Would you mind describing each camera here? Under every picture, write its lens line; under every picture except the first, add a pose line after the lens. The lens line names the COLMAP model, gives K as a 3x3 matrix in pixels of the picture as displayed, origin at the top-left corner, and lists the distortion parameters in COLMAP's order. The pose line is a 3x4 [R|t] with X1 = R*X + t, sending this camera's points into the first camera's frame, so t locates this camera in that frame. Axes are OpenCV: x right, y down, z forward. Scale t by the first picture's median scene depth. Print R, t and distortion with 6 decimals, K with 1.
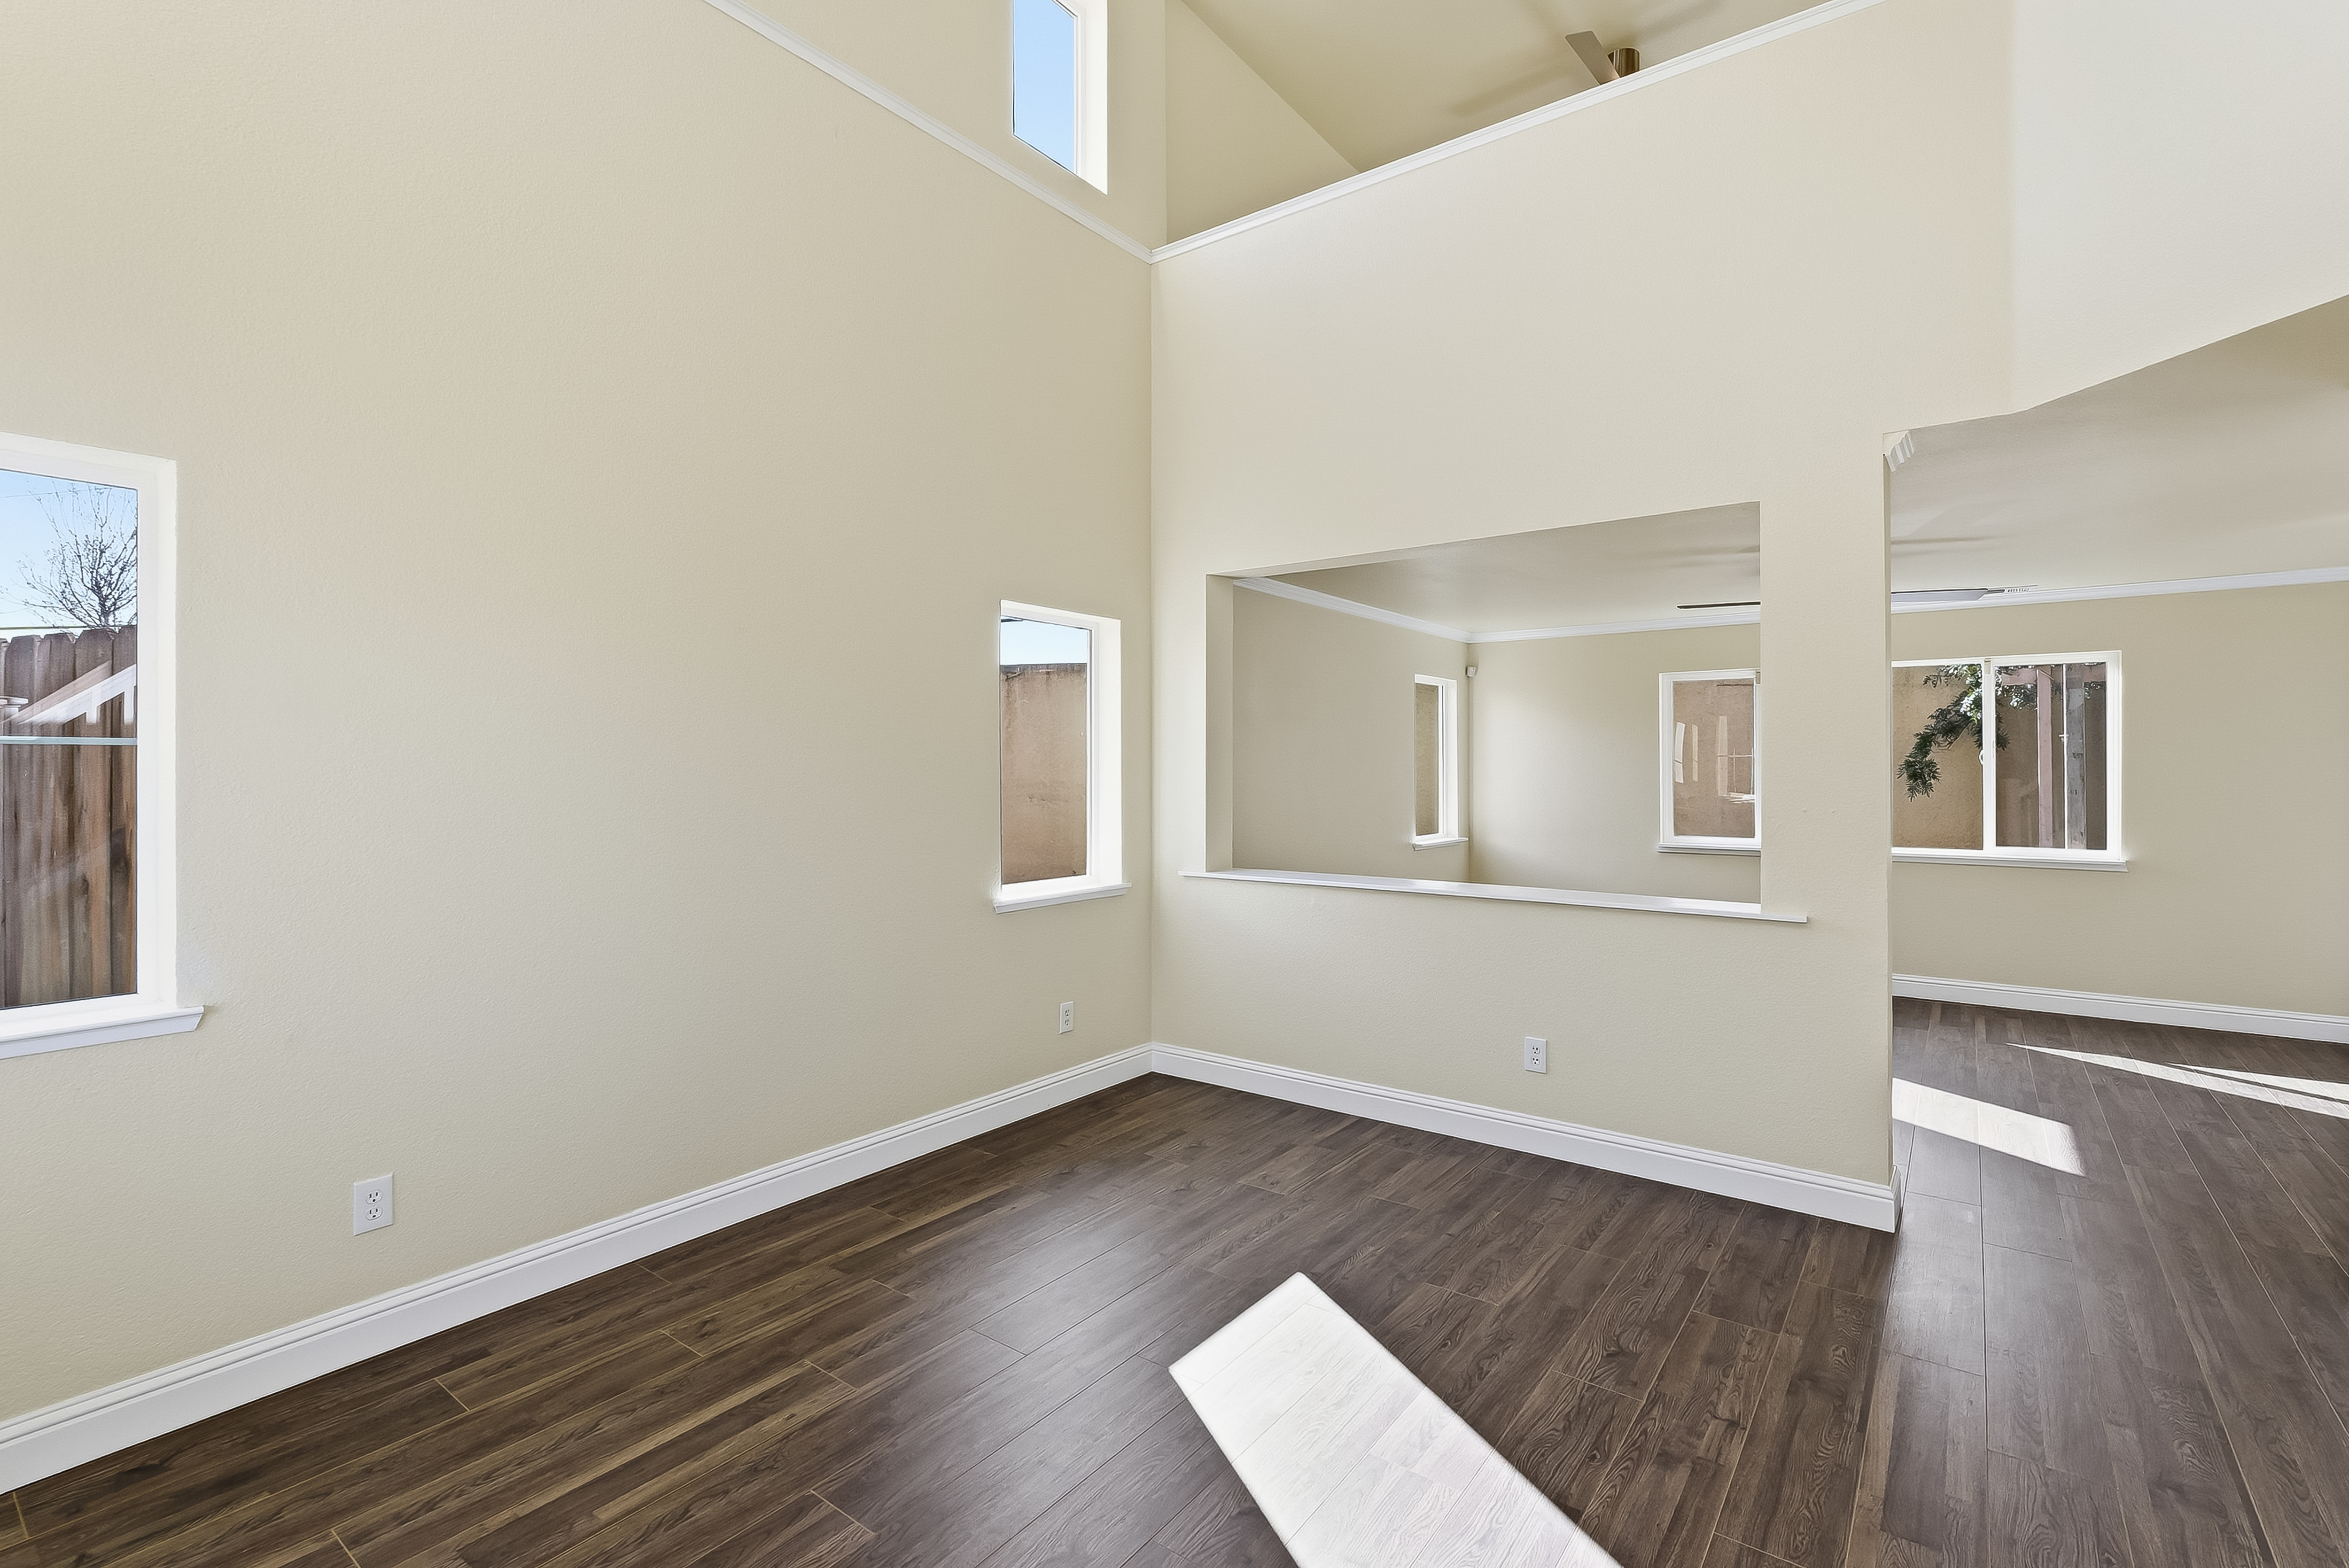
lens RADIAL K [[1071.3, 0, 1173.9], [0, 1071.3, 758.7], [0, 0, 1]] dist [-0.006741, 0.001421]
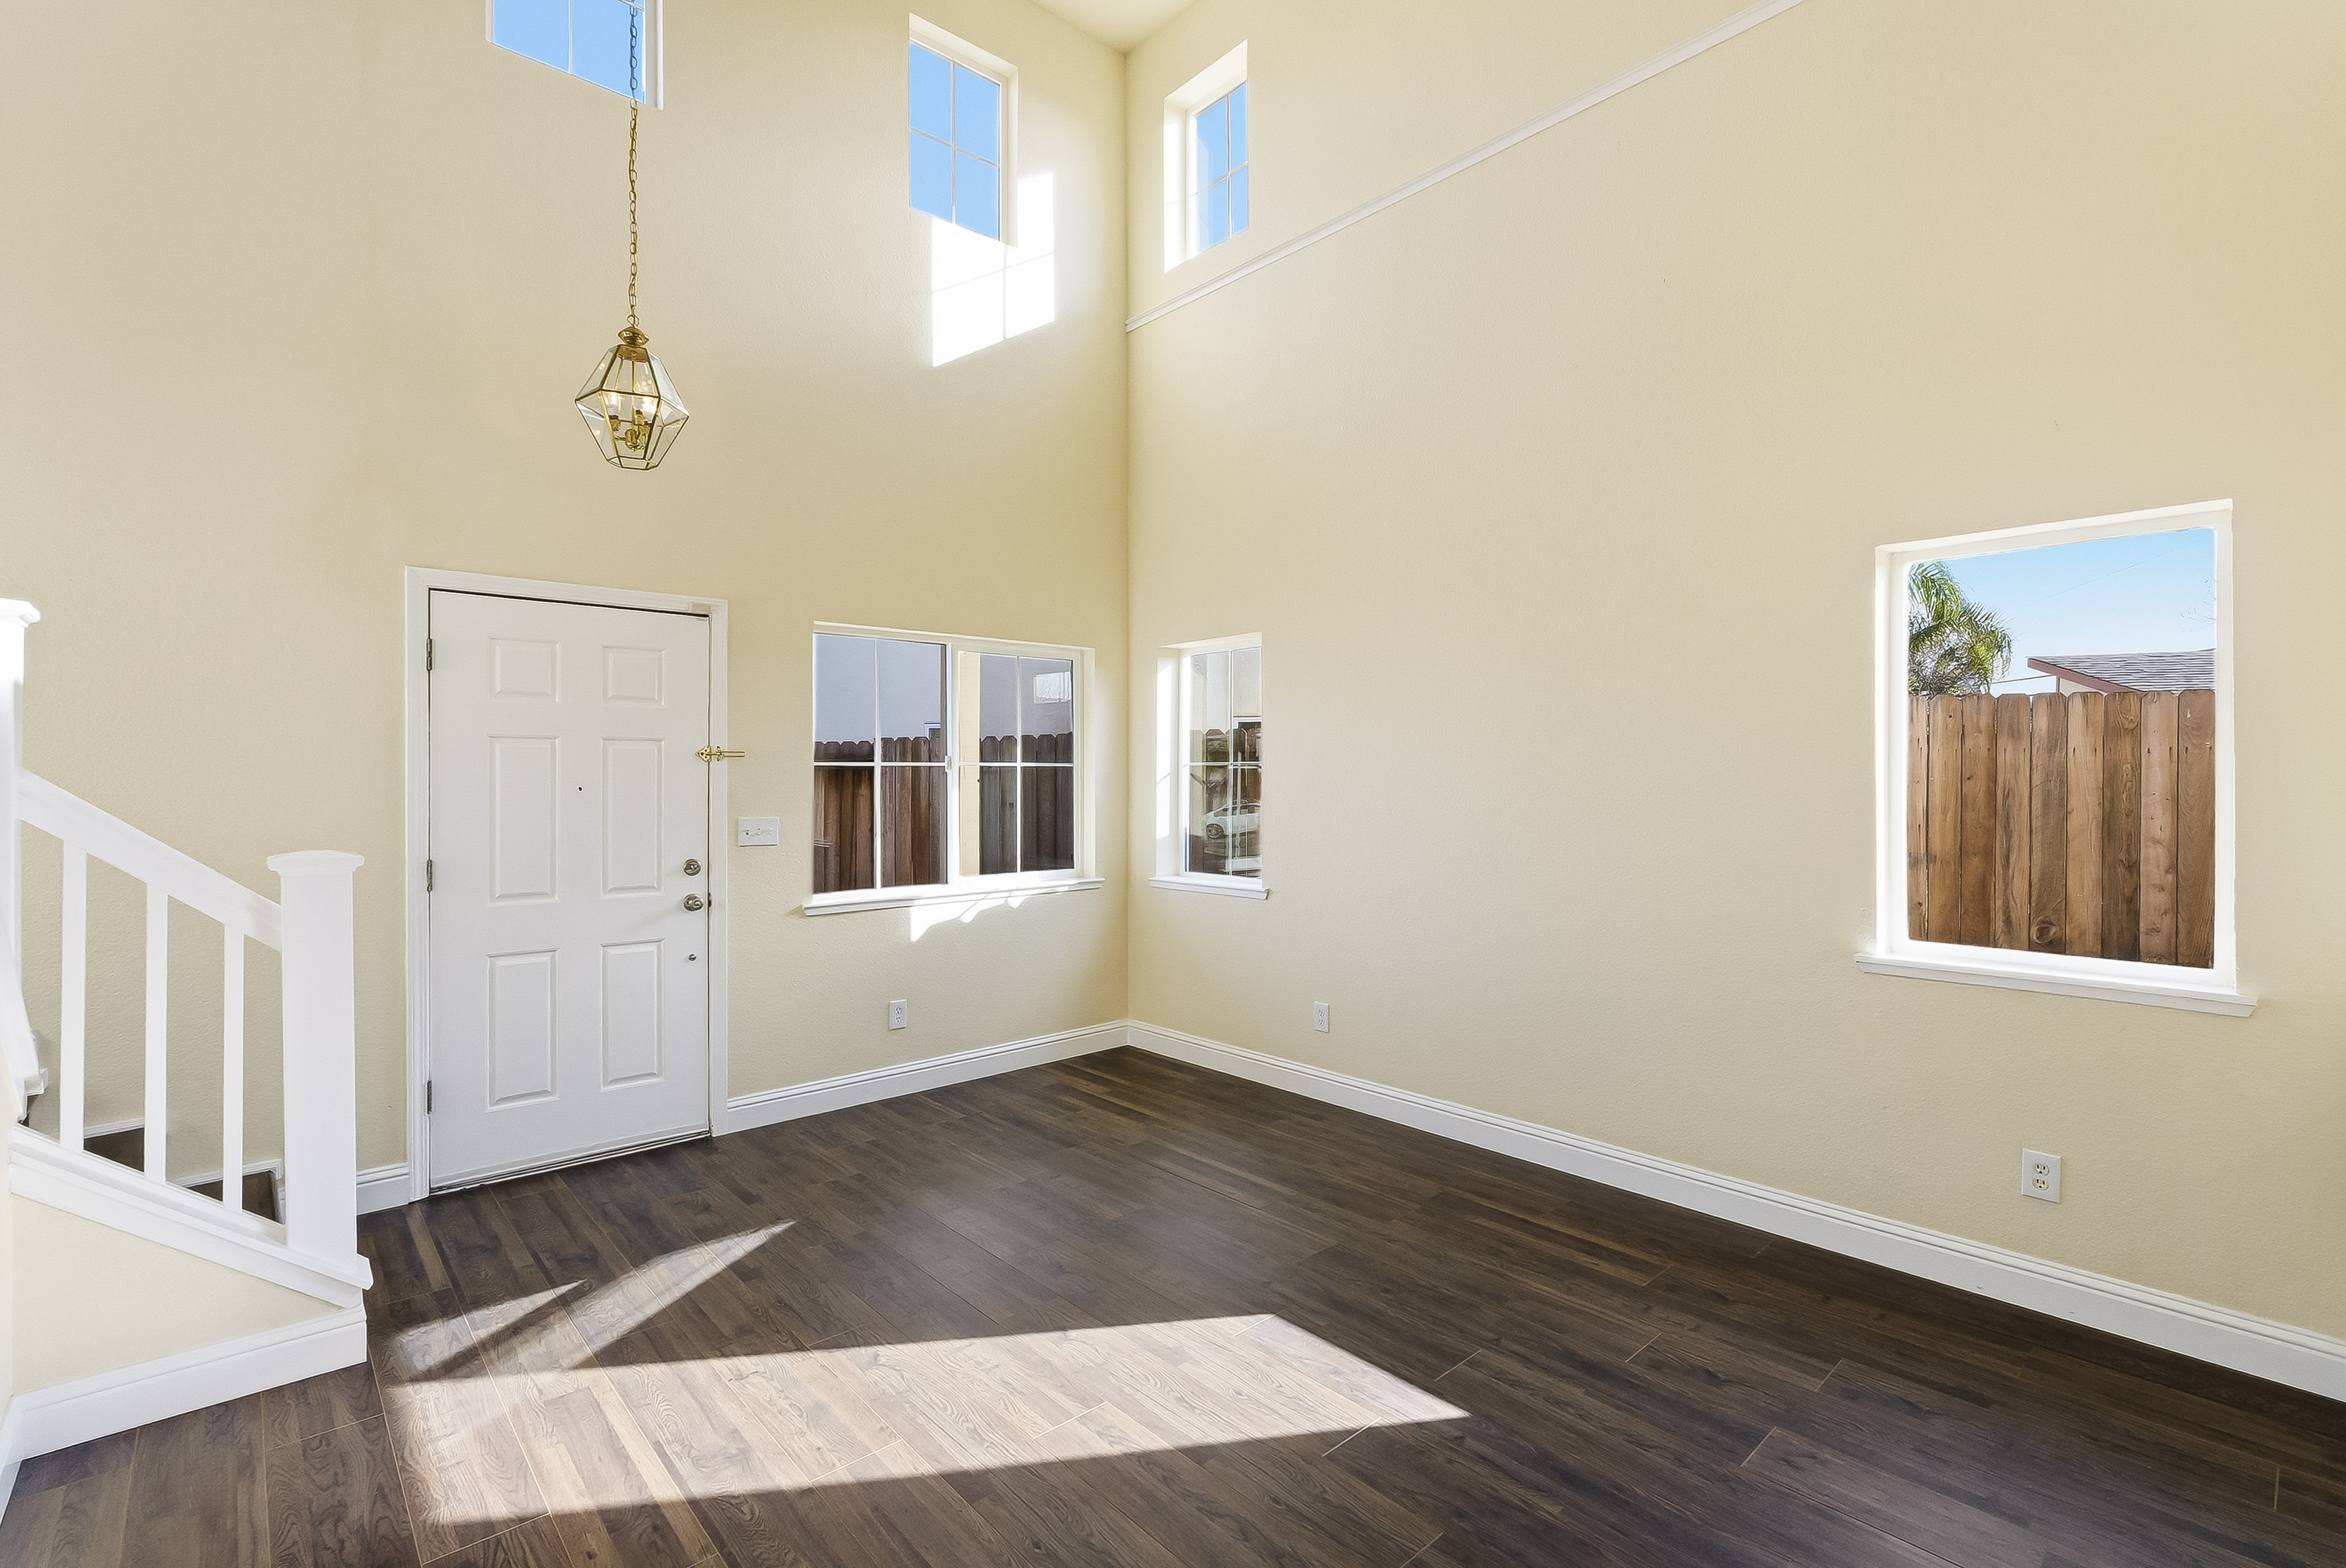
lens RADIAL K [[1061.5, 0, 1158.6], [0, 1061.5, 778.8], [0, 0, 1]] dist [0.002337, 0.000225]
pose [[-0.204809, 0.003780, -0.978795, 0.629616], [0.012386, 0.999922, 0.001270, 0.005049], [0.978724, -0.011863, -0.204840, 0.653295]]
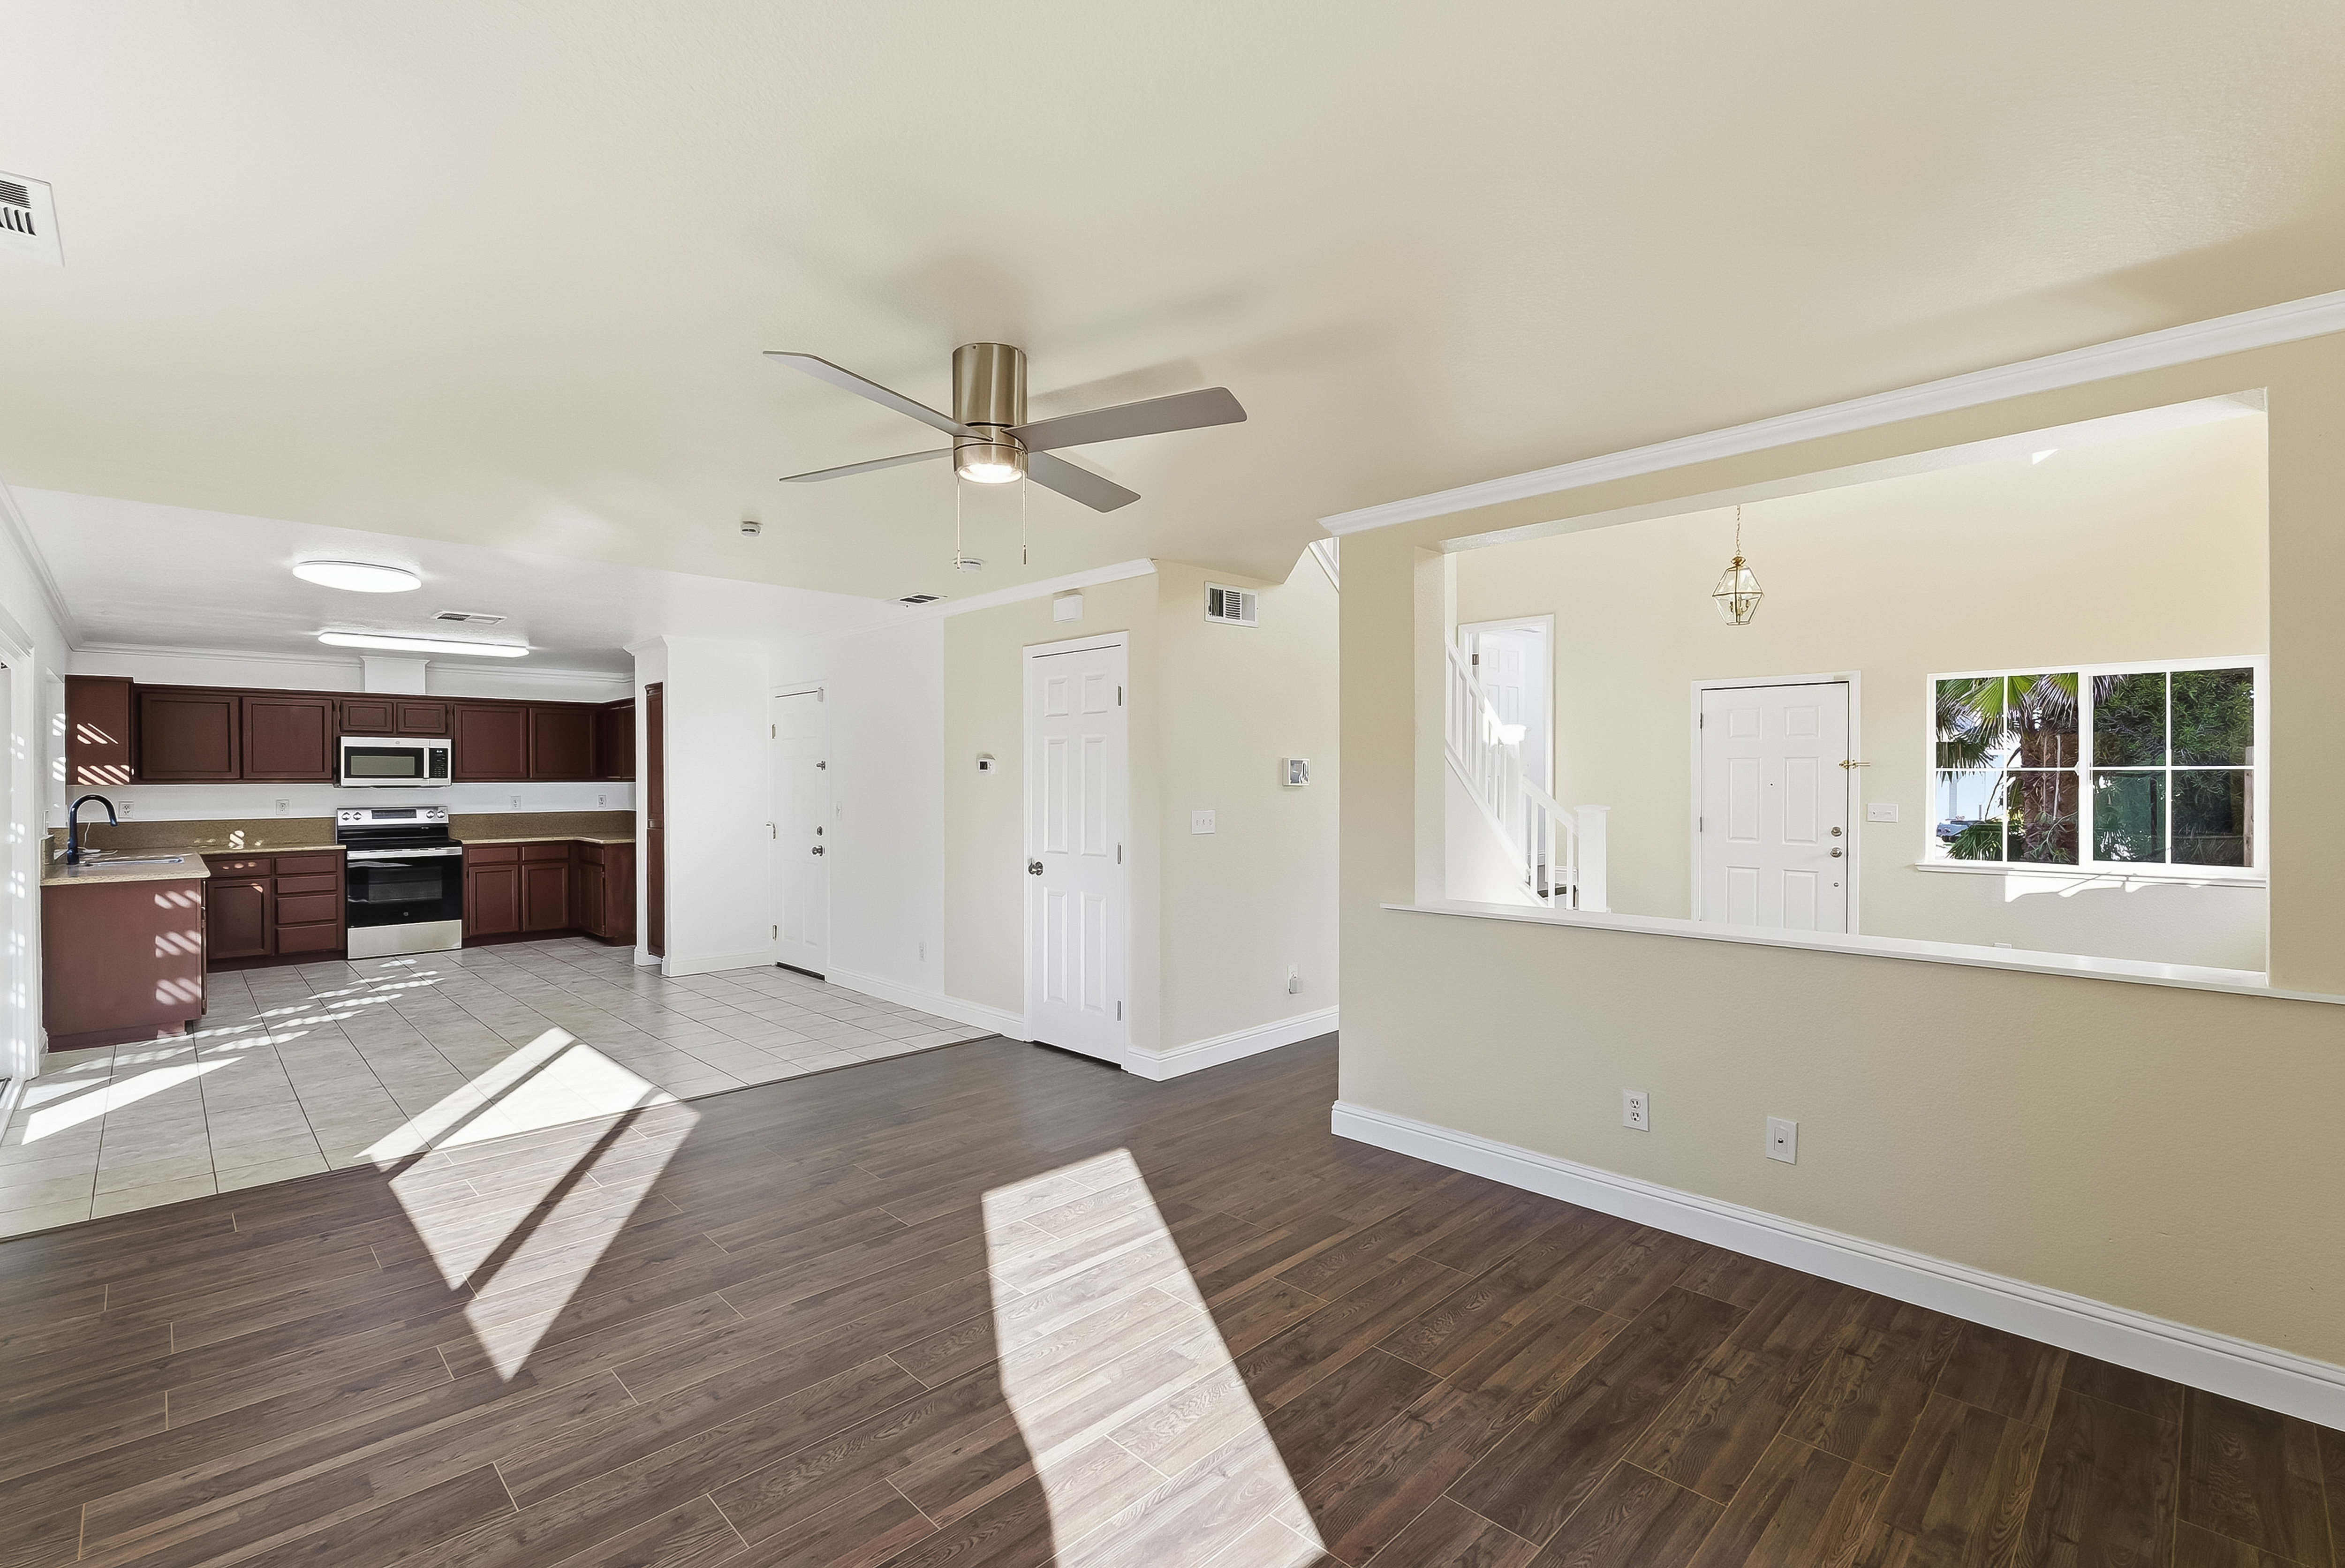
lens RADIAL K [[1039.9, 0, 1172.8], [0, 1039.9, 780.3], [0, 0, 1]] dist [-0.003460, 0.000956]
pose [[-0.988580, 0.000375, 0.150697, 0.541129], [-0.000800, 0.999970, -0.007732, 0.015462], [-0.150696, -0.007764, -0.988550, 1.768930]]
